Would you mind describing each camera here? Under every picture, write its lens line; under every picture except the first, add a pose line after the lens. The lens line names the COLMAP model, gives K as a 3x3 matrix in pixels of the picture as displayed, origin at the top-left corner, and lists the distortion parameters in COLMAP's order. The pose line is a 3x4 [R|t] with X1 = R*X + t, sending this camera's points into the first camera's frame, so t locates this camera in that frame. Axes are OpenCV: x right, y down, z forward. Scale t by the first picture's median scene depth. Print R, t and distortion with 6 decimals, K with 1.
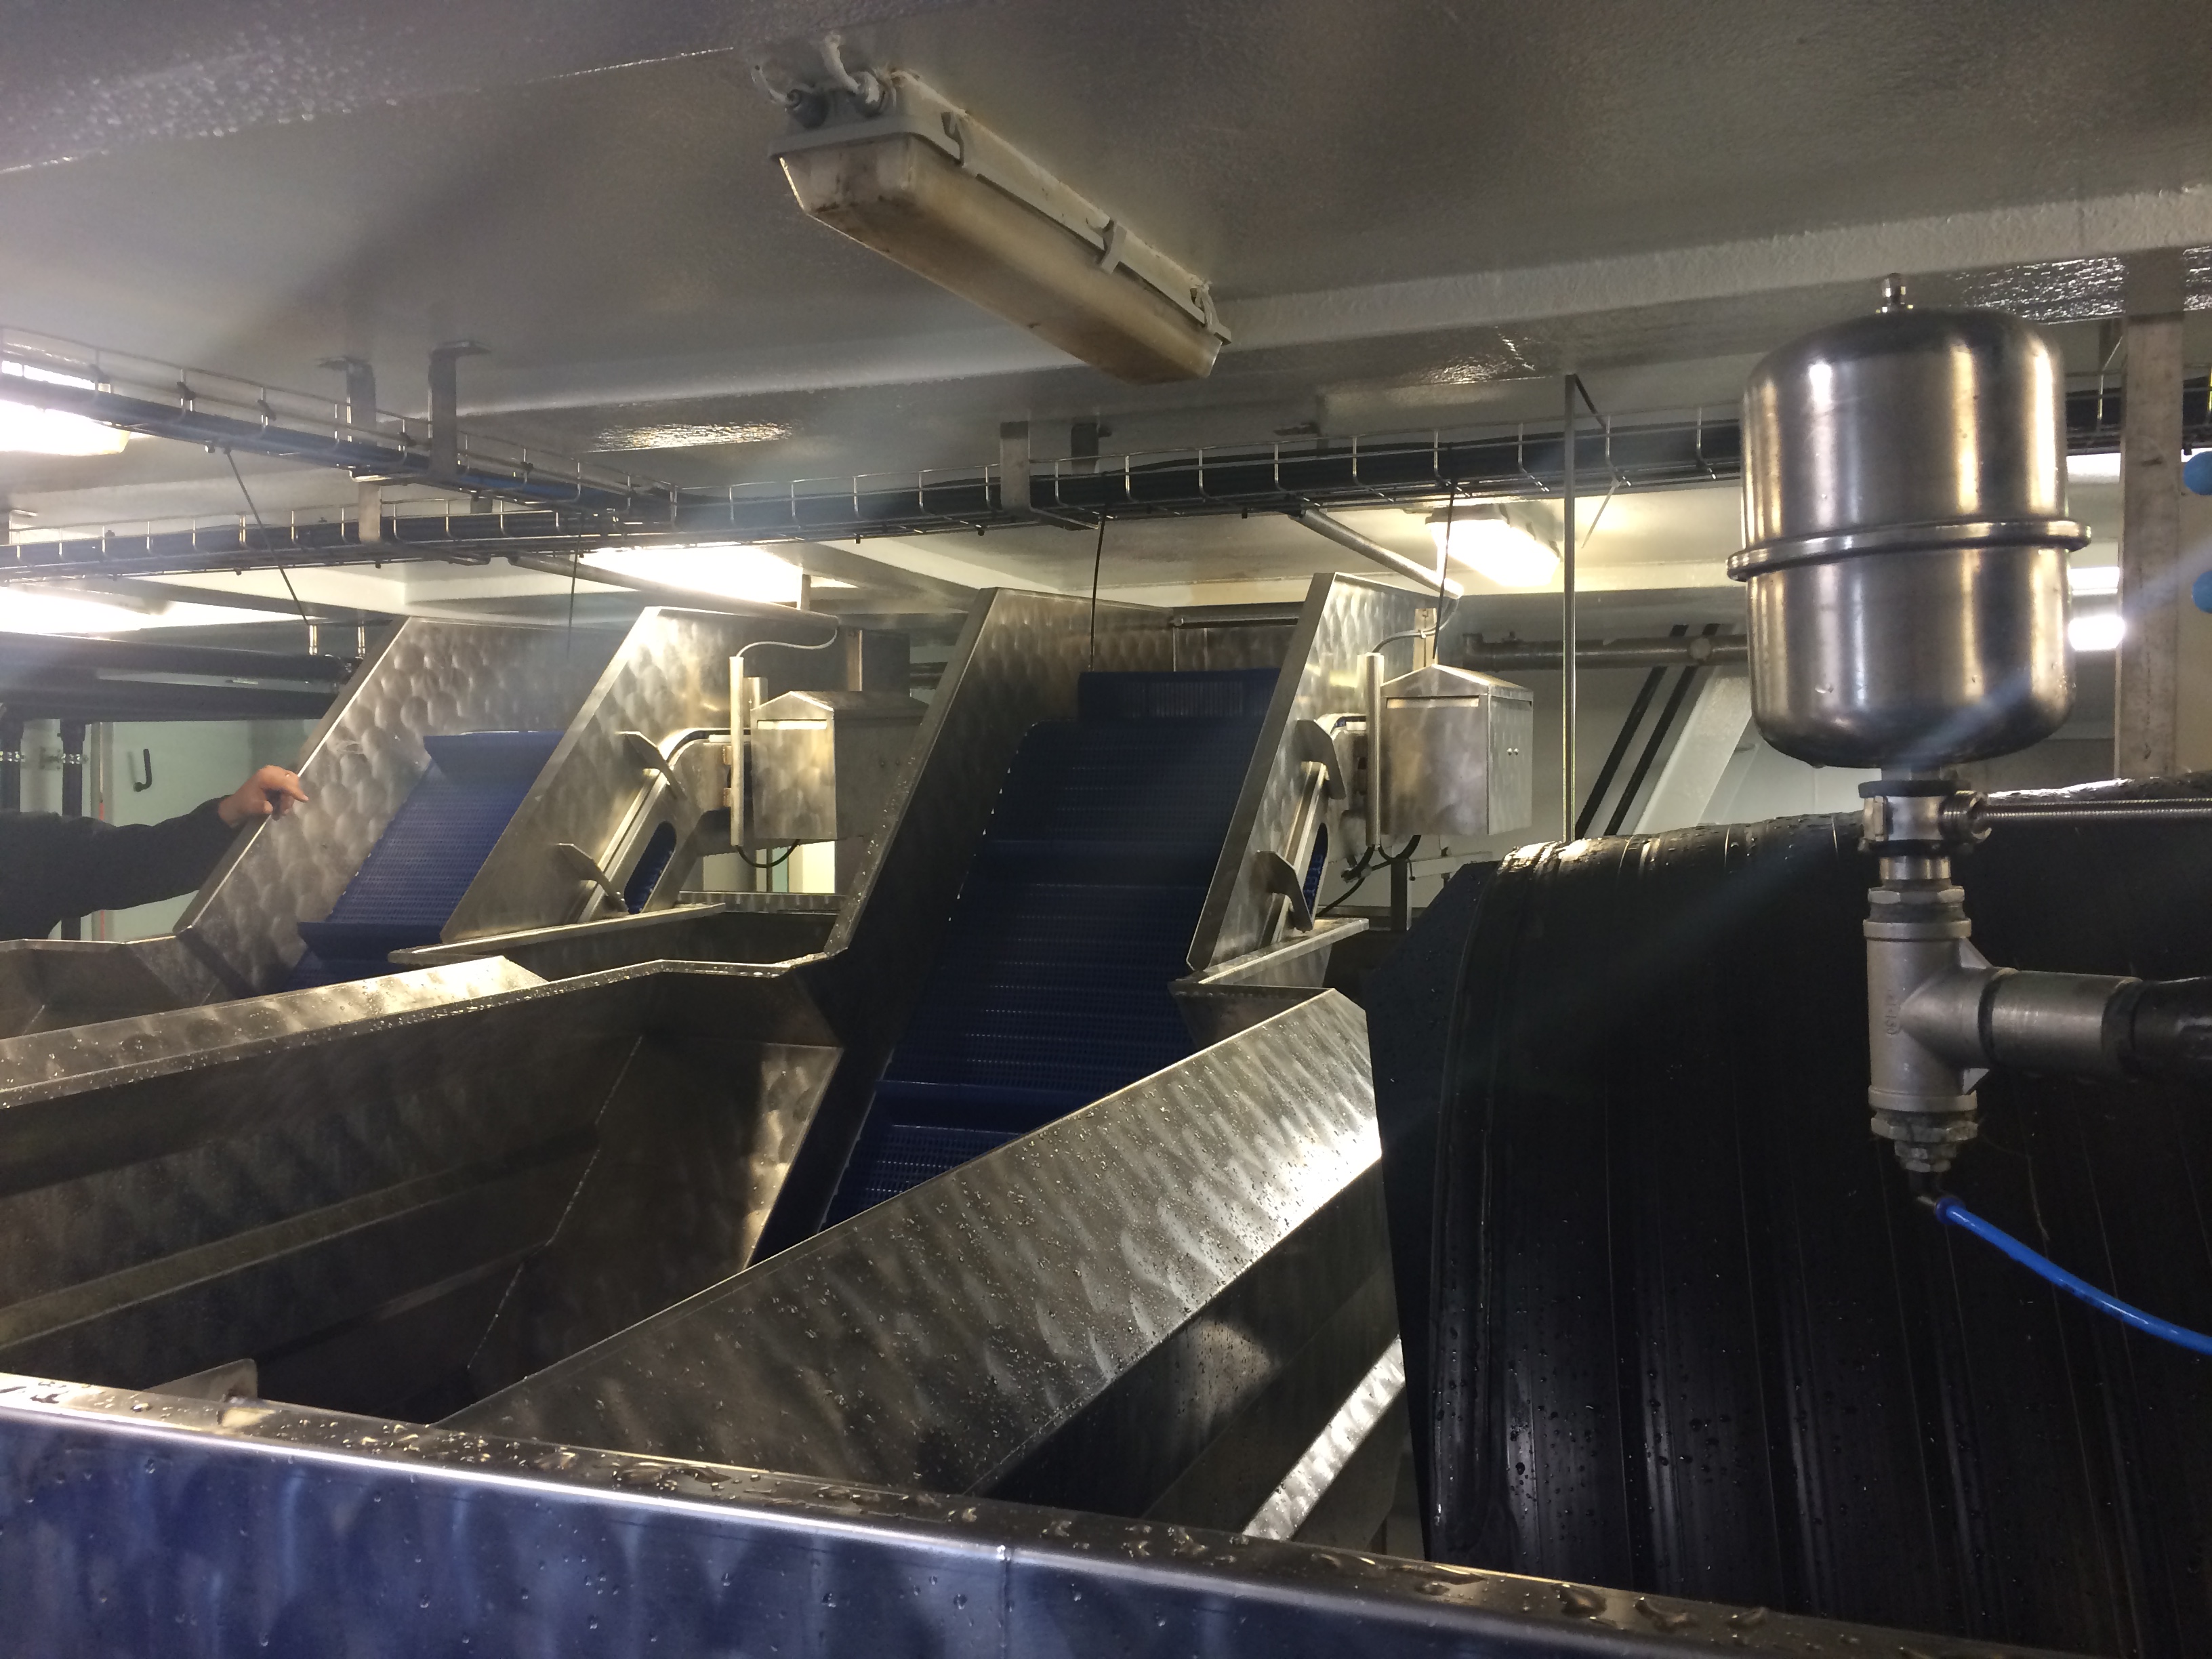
lens RADIAL K [[1900.7, 0, 1108.5], [0, 1900.7, 833.5], [0, 0, 1]] dist [0.099361, -0.142490]
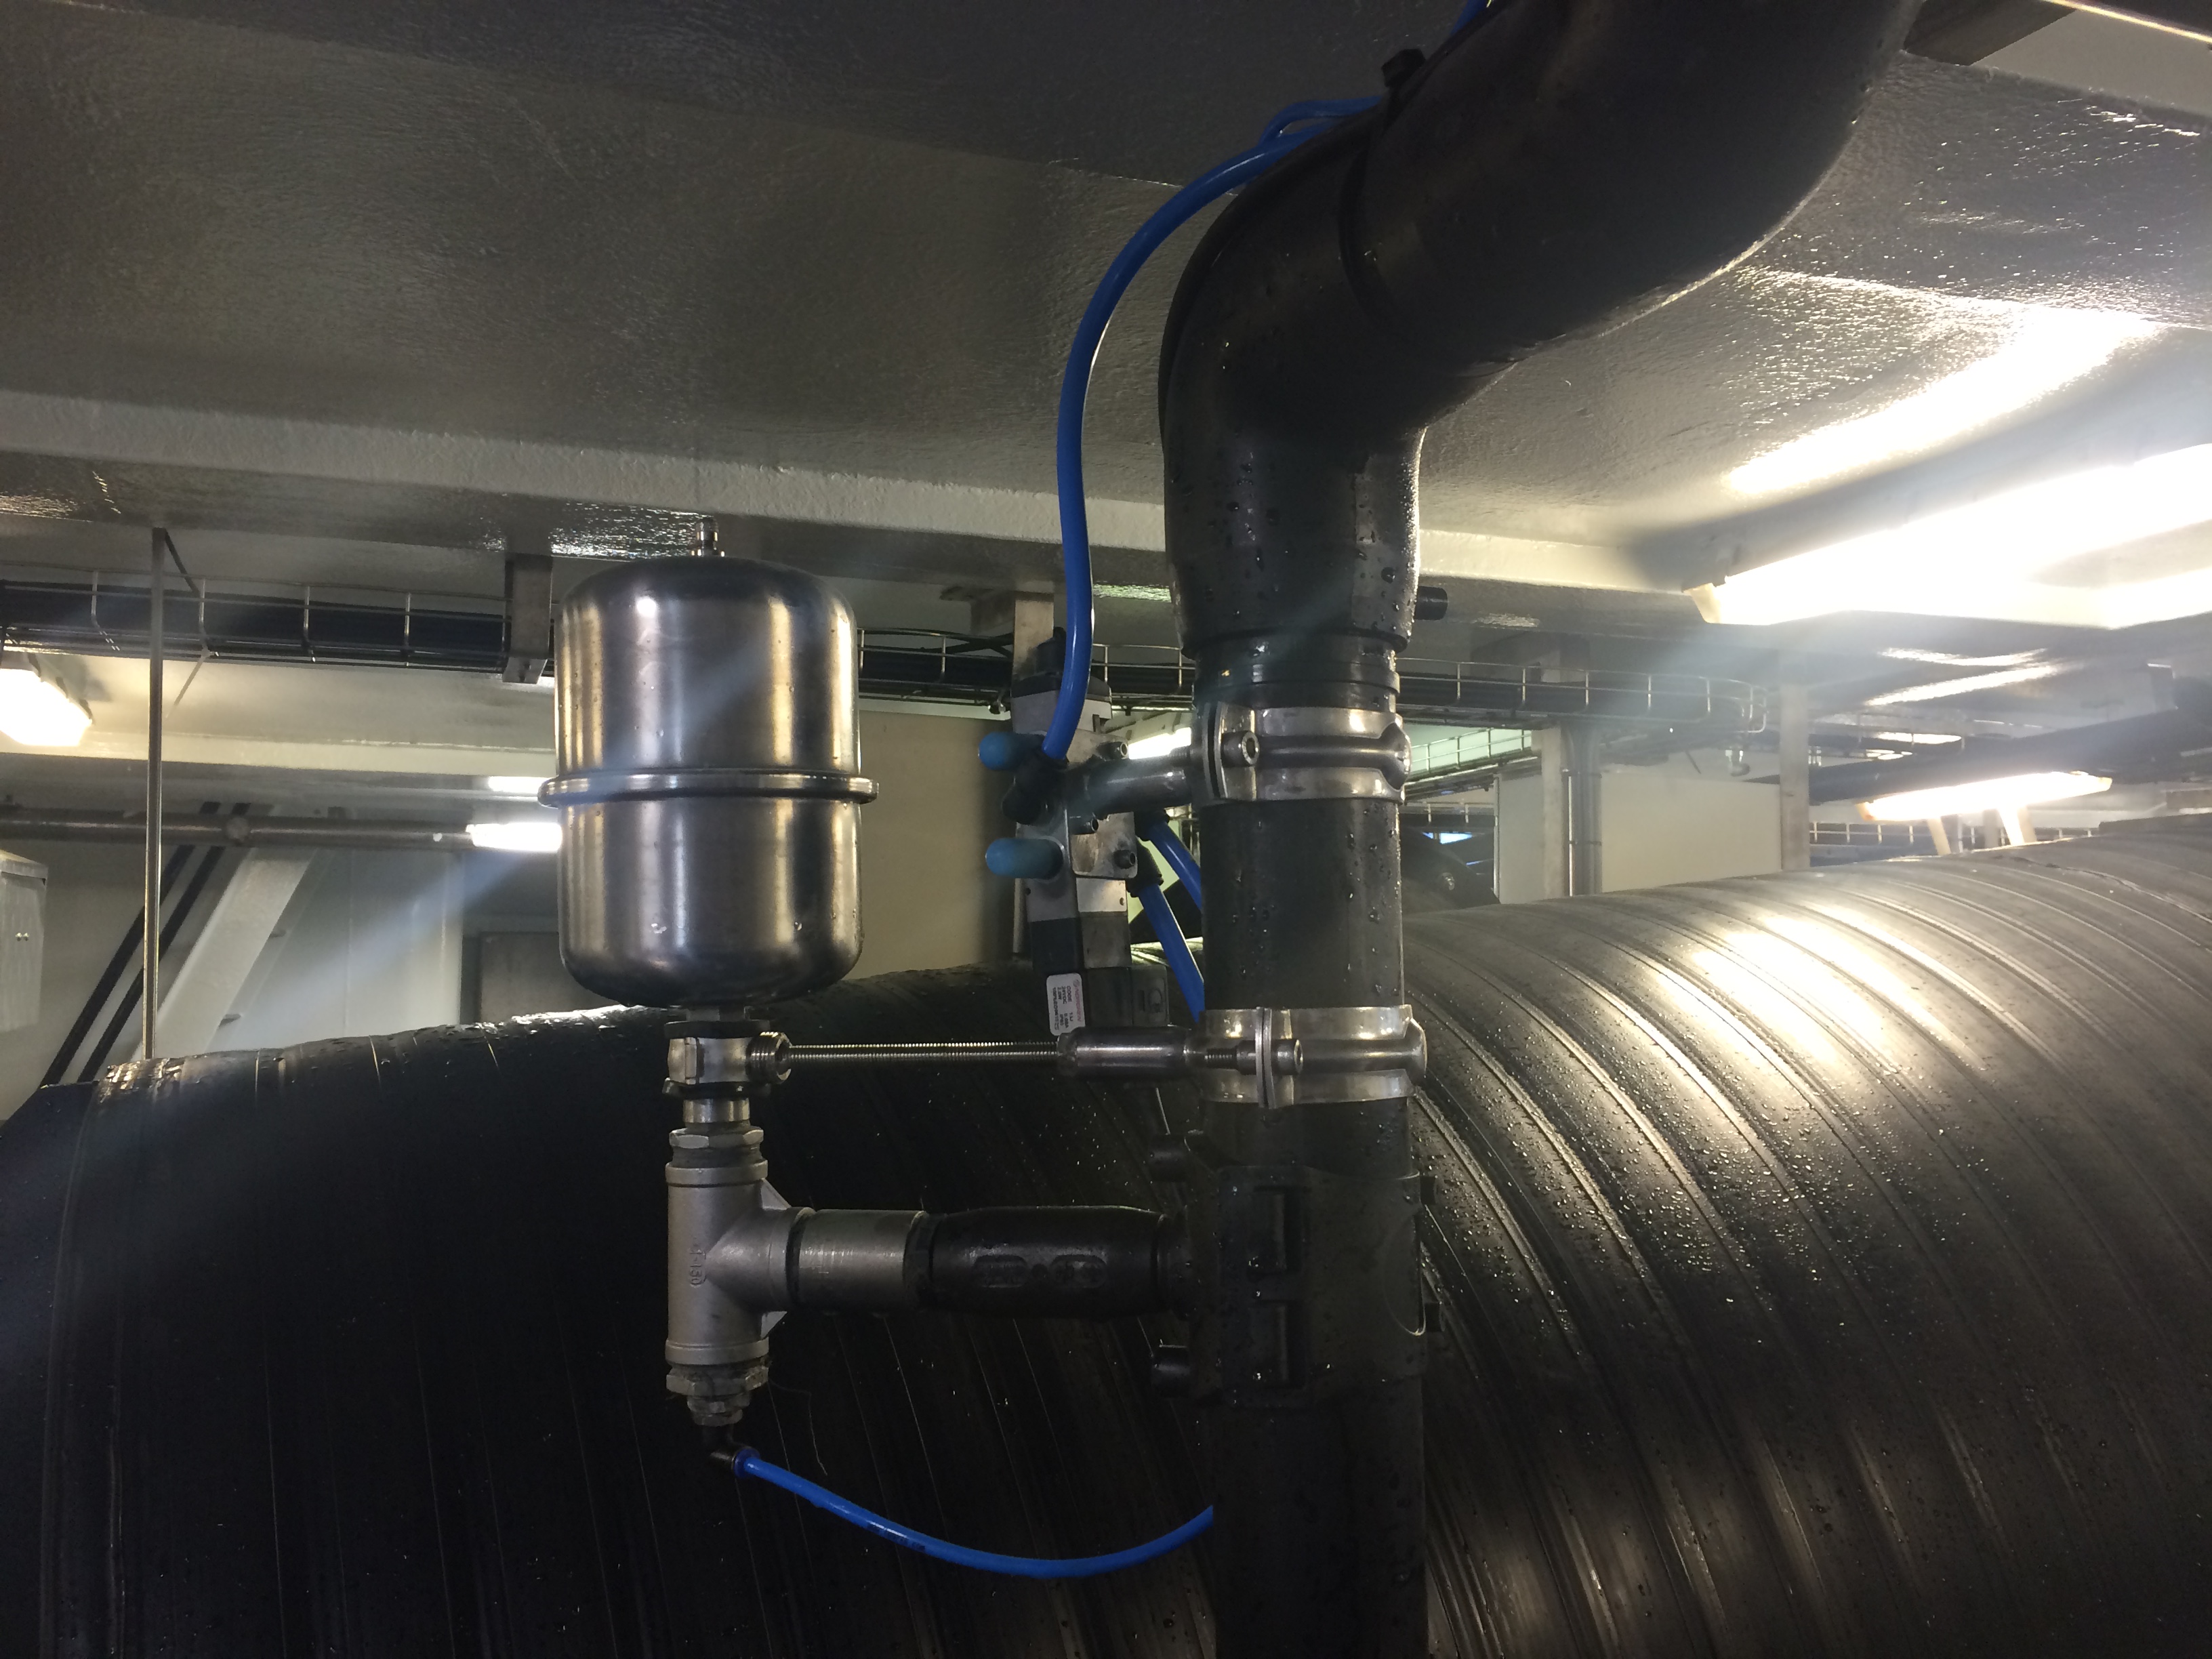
lens RADIAL K [[1891.2, 0, 1107.2], [0, 1891.2, 836.0], [0, 0, 1]] dist [0.102353, -0.145333]
pose [[0.727023, 0.057331, 0.684216, -0.113445], [0.005228, 0.996017, -0.089012, -0.034270], [-0.686594, 0.068291, 0.723827, 0.142547]]
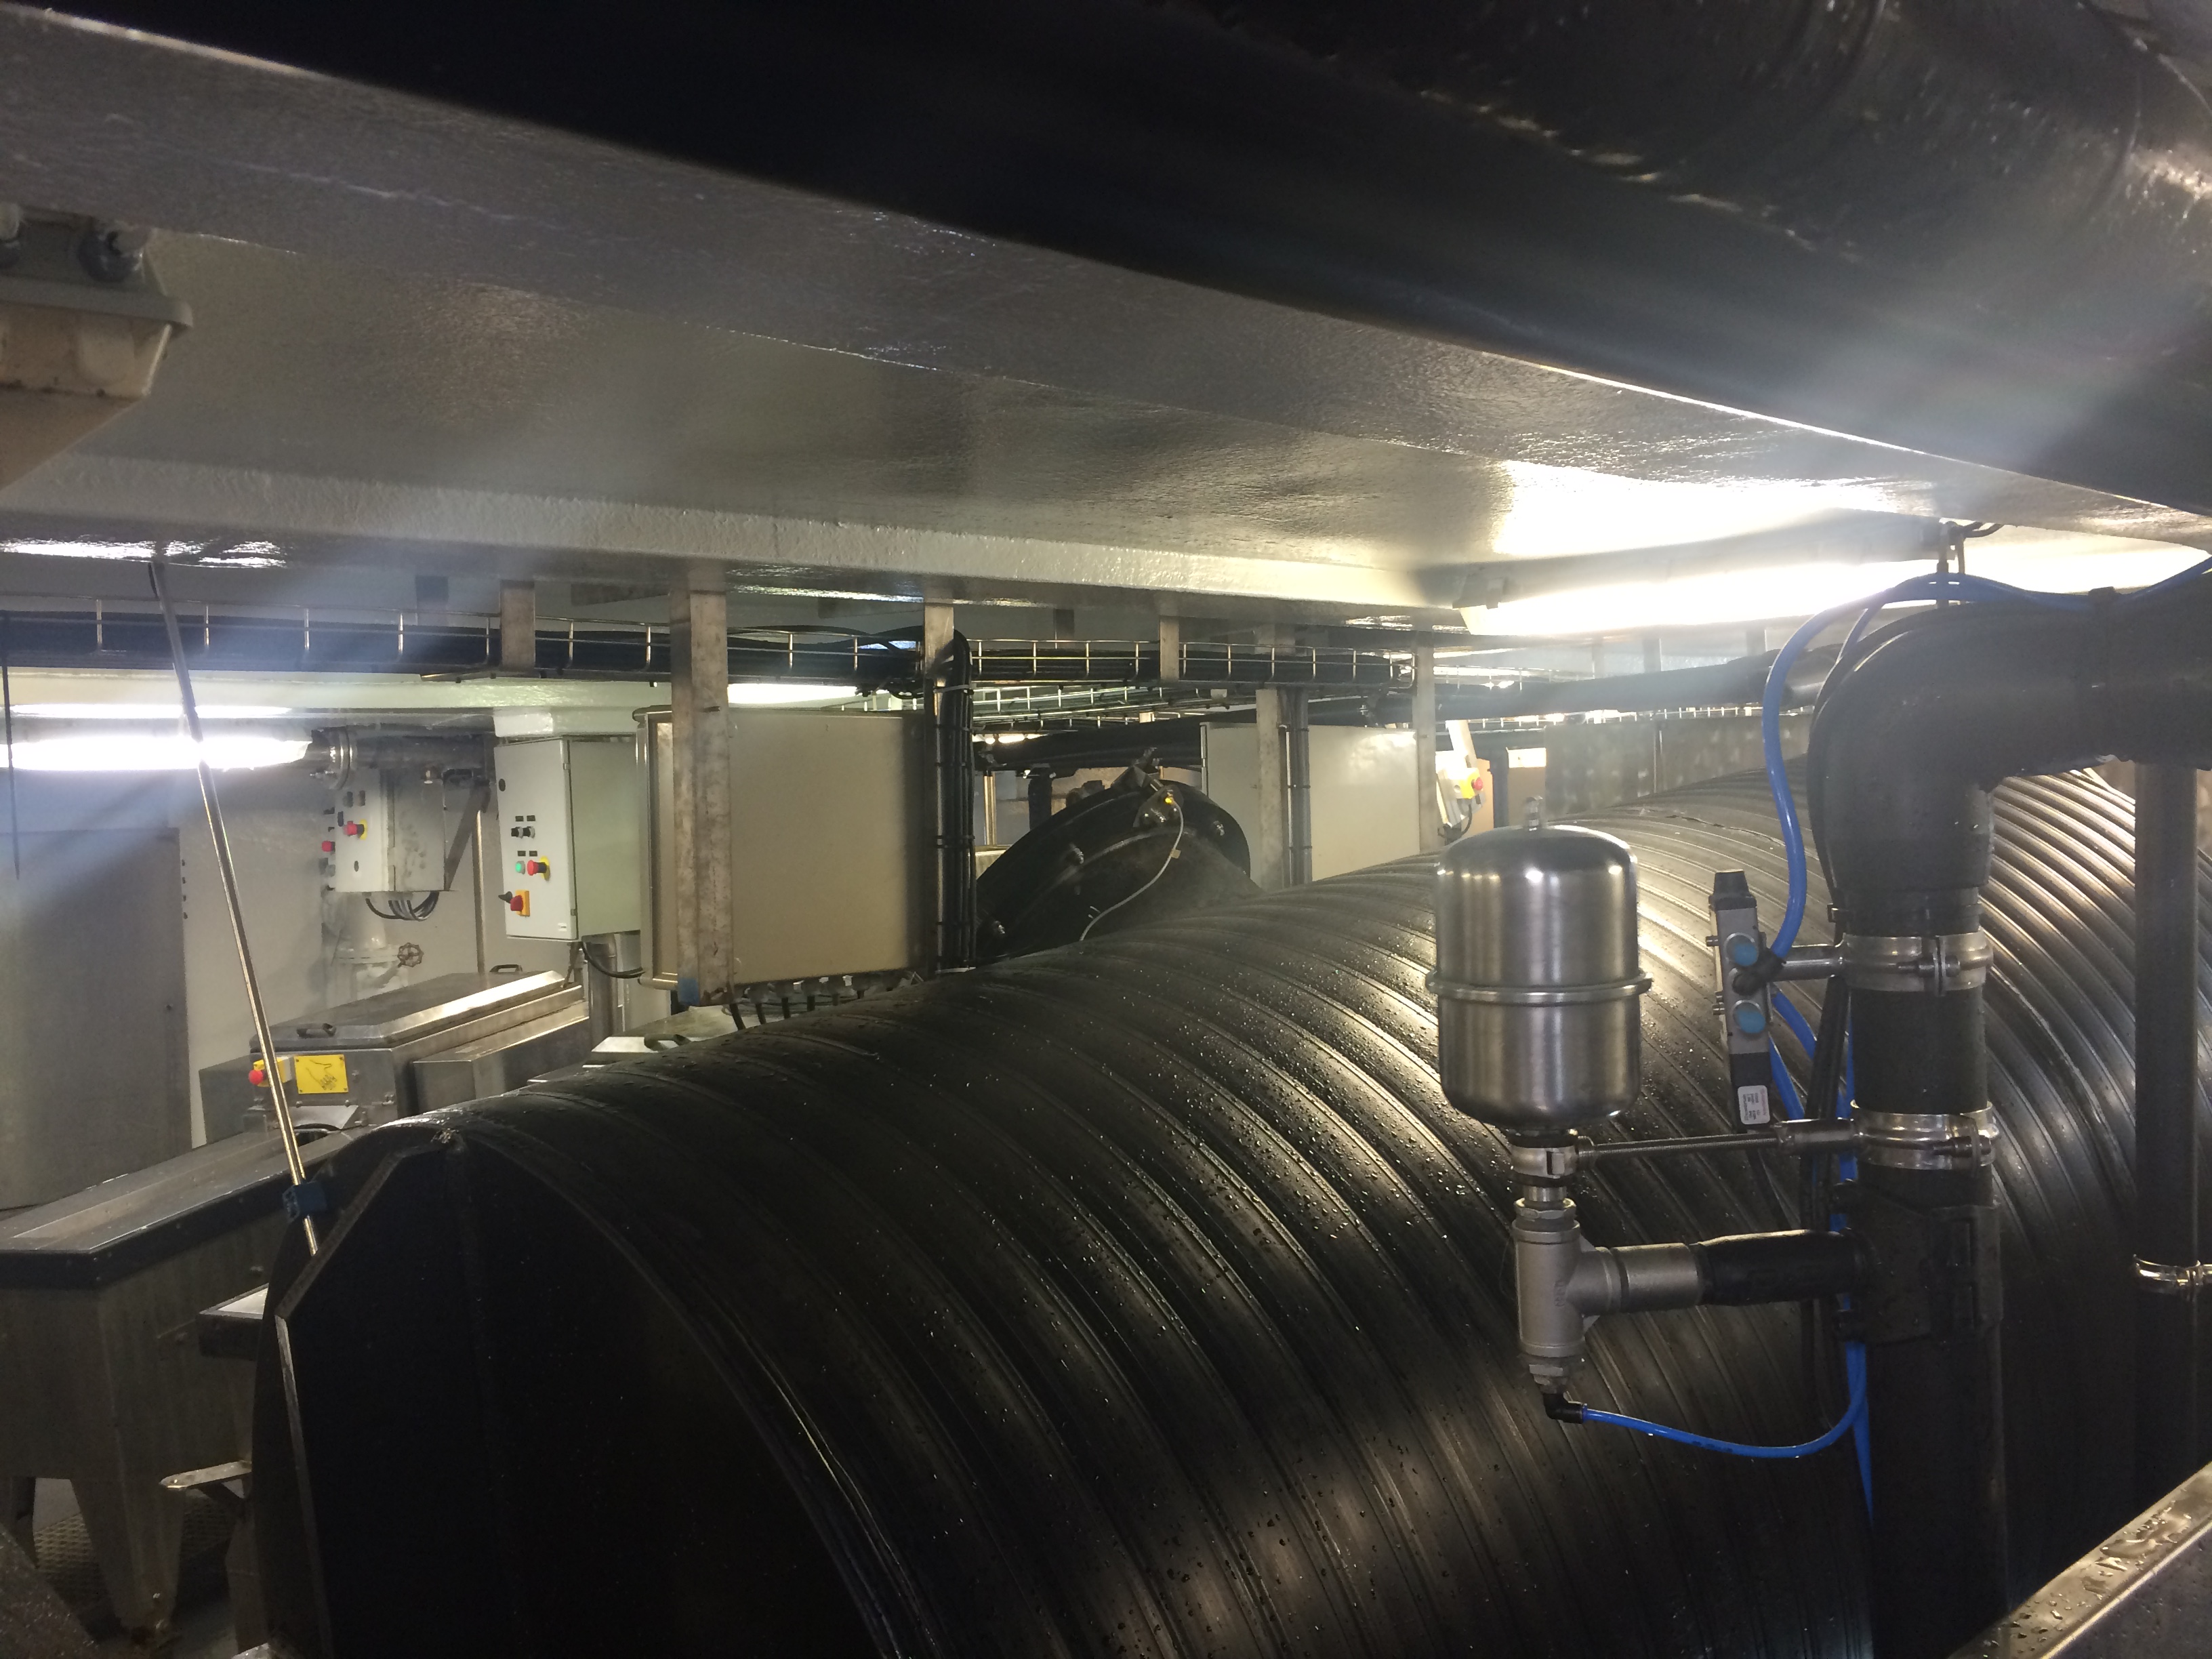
lens RADIAL K [[1900.7, 0, 1108.5], [0, 1900.7, 833.5], [0, 0, 1]] dist [0.099361, -0.142490]
pose [[0.431371, -0.027368, 0.901760, -0.986017], [0.038269, 0.999195, 0.012018, -0.274601], [-0.901363, 0.029326, 0.432071, 0.608755]]
